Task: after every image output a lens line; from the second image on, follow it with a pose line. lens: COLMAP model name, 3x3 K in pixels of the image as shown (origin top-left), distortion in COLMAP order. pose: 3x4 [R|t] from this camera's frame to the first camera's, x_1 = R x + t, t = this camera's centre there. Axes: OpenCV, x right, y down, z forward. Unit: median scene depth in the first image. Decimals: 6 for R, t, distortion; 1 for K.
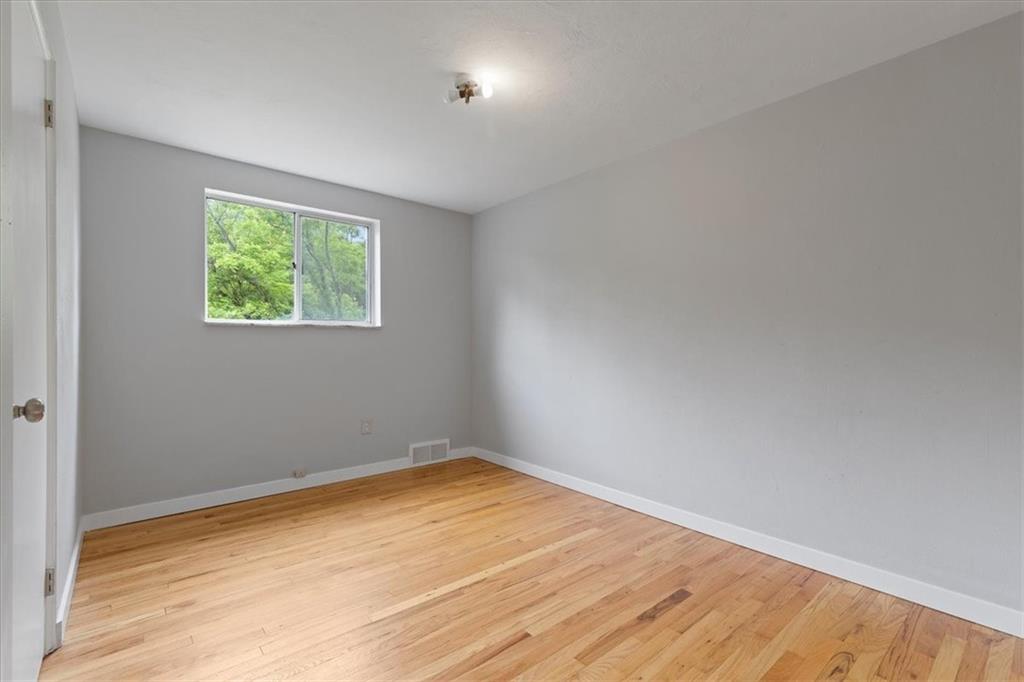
lens RADIAL K [[466.4, 0, 509.1], [0, 466.4, 342.6], [0, 0, 1]] dist [0.008237, 0.000169]
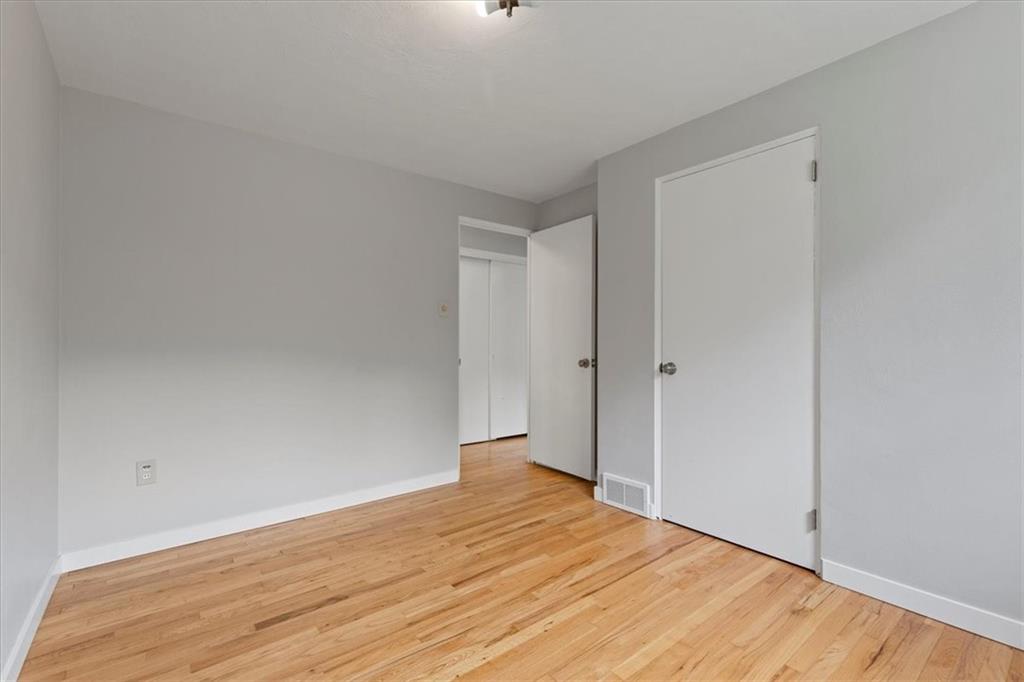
lens RADIAL K [[466.4, 0, 514.1], [0, 466.4, 341.4], [0, 0, 1]] dist [0.008237, 0.000169]
pose [[-0.999651, 0.003316, 0.026222, -0.133720], [0.003104, 0.999962, -0.008116, 0.006838], [-0.026248, -0.008032, -0.999623, 1.993258]]
